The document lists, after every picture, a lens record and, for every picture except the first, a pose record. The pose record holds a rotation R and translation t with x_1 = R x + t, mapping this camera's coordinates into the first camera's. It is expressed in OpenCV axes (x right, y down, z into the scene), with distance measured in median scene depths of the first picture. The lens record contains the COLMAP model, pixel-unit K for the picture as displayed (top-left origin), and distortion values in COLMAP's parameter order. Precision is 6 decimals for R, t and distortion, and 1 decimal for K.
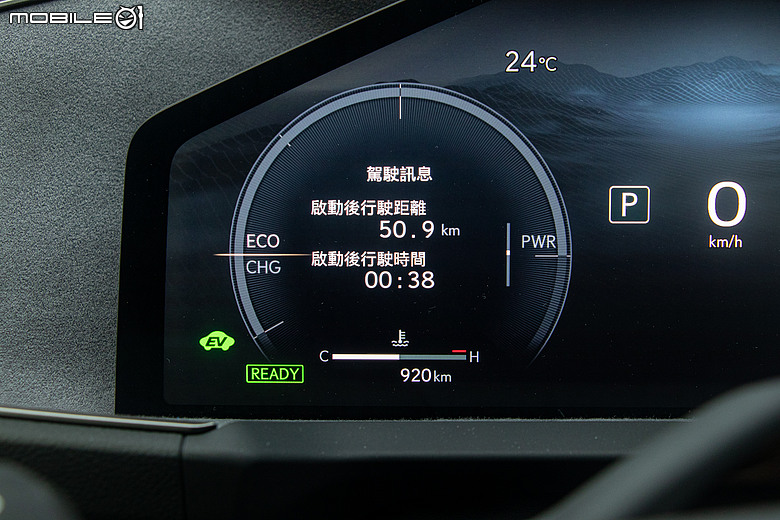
lens RADIAL K [[1544.0, 0, 391.1], [0, 1544.0, 261.4], [0, 0, 1]] dist [0.037037, 0.000000]
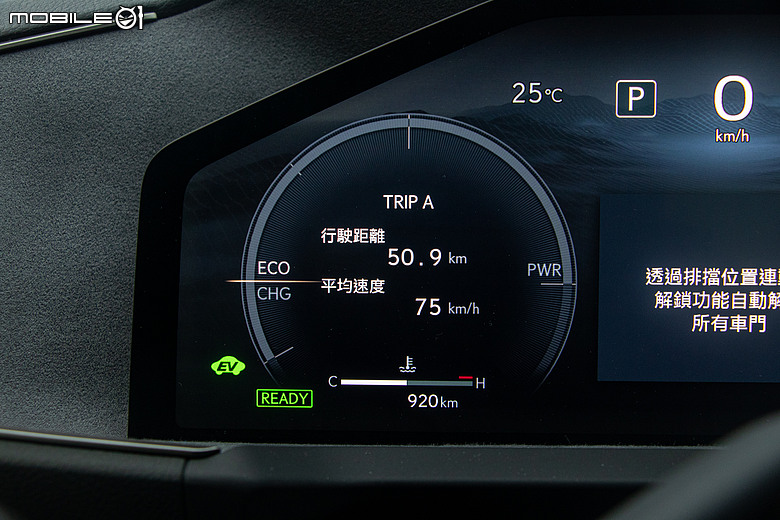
lens RADIAL K [[1258.2, 0, 389.6], [0, 1258.2, 260.2], [0, 0, 1]] dist [0.047579, 0.000000]
pose [[0.999738, 0.005459, -0.022249, 0.012150], [-0.006361, 0.999153, -0.040665, 0.015173], [0.022008, 0.040796, 0.998925, 0.169284]]
